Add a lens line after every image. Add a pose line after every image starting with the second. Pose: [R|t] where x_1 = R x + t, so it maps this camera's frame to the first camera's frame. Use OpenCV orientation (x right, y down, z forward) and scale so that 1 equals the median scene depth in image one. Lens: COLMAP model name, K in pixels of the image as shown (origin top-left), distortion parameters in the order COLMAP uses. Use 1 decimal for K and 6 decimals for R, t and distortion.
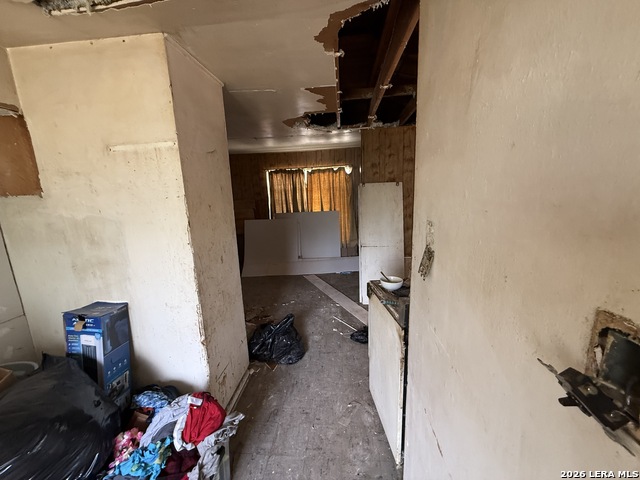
lens RADIAL K [[255.5, 0, 320.0], [0, 255.5, 240.0], [0, 0, 1]] dist [0.000310, -0.000115]
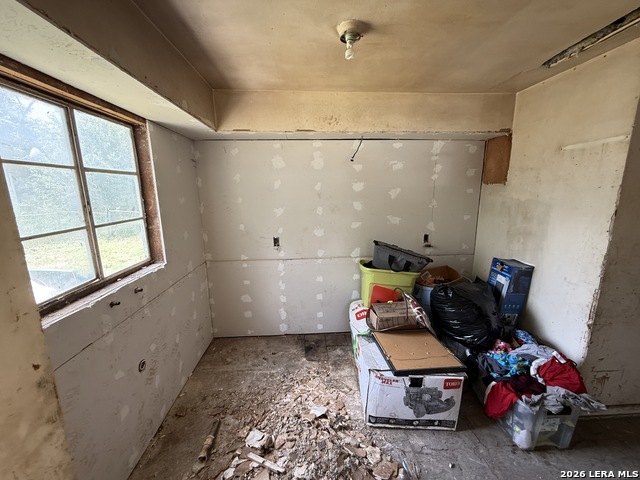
lens RADIAL K [[255.5, 0, 320.0], [0, 255.5, 240.0], [0, 0, 1]] dist [0.000310, -0.000115]
pose [[0.147833, 0.225181, -0.963036, 0.330370], [-0.178536, 0.963814, 0.197957, 0.051440], [0.972764, 0.142672, 0.182686, -0.344289]]
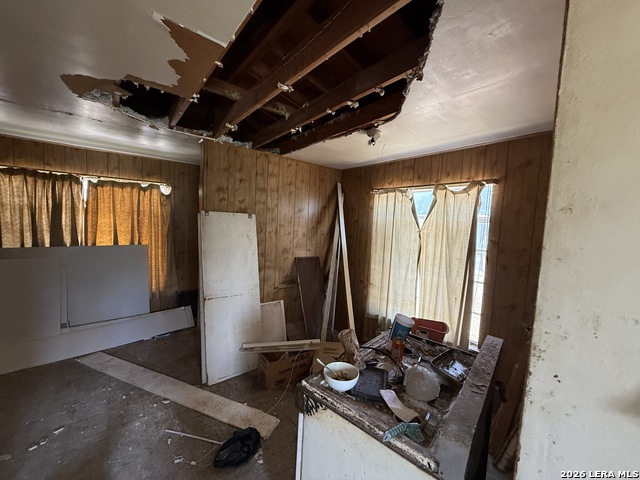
lens RADIAL K [[255.5, 0, 320.0], [0, 255.5, 240.0], [0, 0, 1]] dist [0.000310, -0.000115]
pose [[0.721957, 0.023844, 0.691527, -0.098054], [0.056673, 0.994011, -0.093440, -0.054013], [-0.689613, 0.106650, 0.716282, 0.266846]]
